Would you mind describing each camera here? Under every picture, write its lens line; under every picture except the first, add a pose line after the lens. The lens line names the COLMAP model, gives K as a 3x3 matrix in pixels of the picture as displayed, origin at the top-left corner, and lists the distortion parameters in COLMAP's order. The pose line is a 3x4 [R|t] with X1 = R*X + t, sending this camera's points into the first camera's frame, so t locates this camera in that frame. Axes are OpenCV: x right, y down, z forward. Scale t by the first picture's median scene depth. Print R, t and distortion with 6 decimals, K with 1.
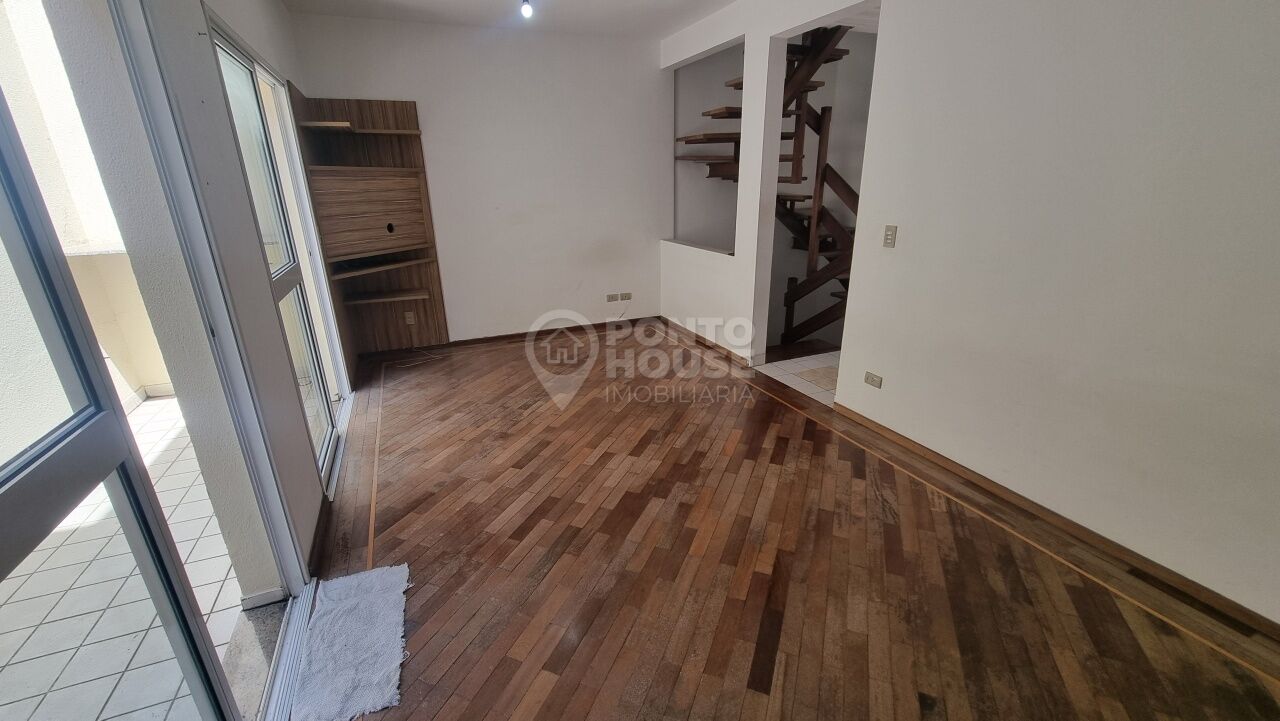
lens RADIAL K [[528.9, 0, 631.0], [0, 528.9, 367.8], [0, 0, 1]] dist [-0.003392, -0.000419]
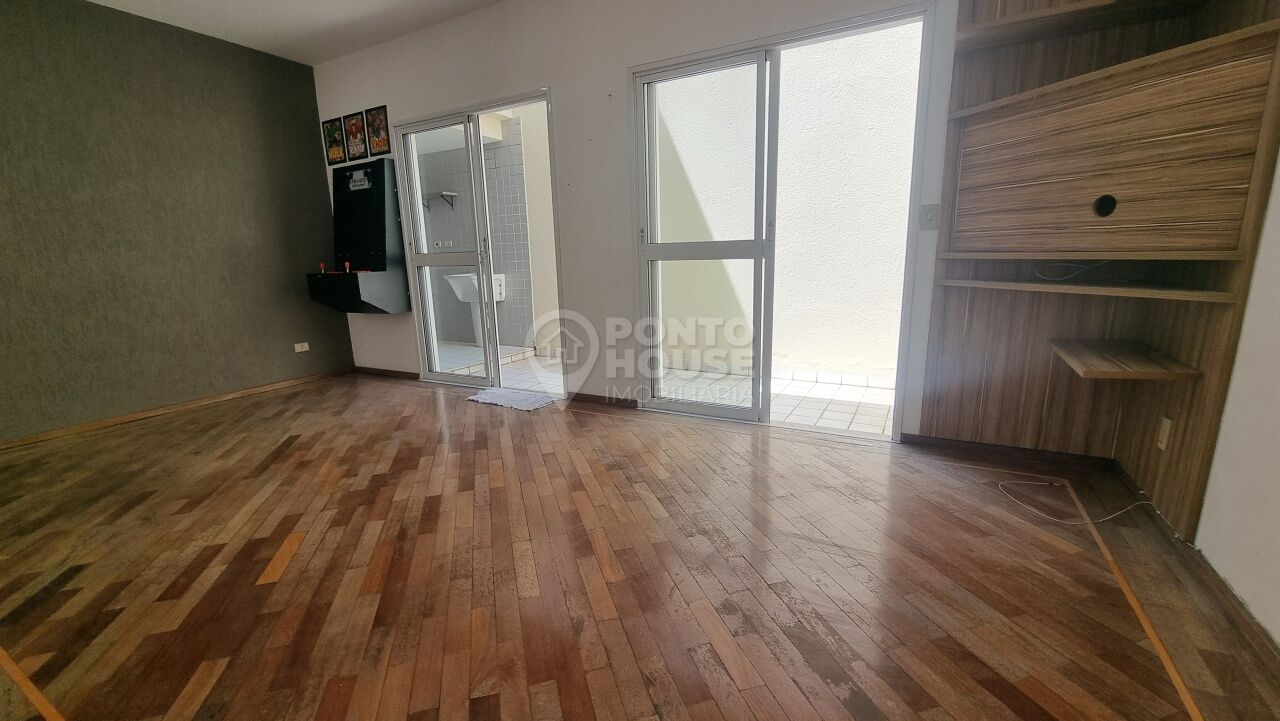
lens RADIAL K [[528.9, 0, 631.0], [0, 528.9, 367.8], [0, 0, 1]] dist [-0.003392, -0.000419]
pose [[-0.788162, 0.172264, -0.590869, 0.201932], [-0.160763, 0.869081, 0.467817, -0.408362], [0.594101, 0.463706, -0.657283, 1.577121]]
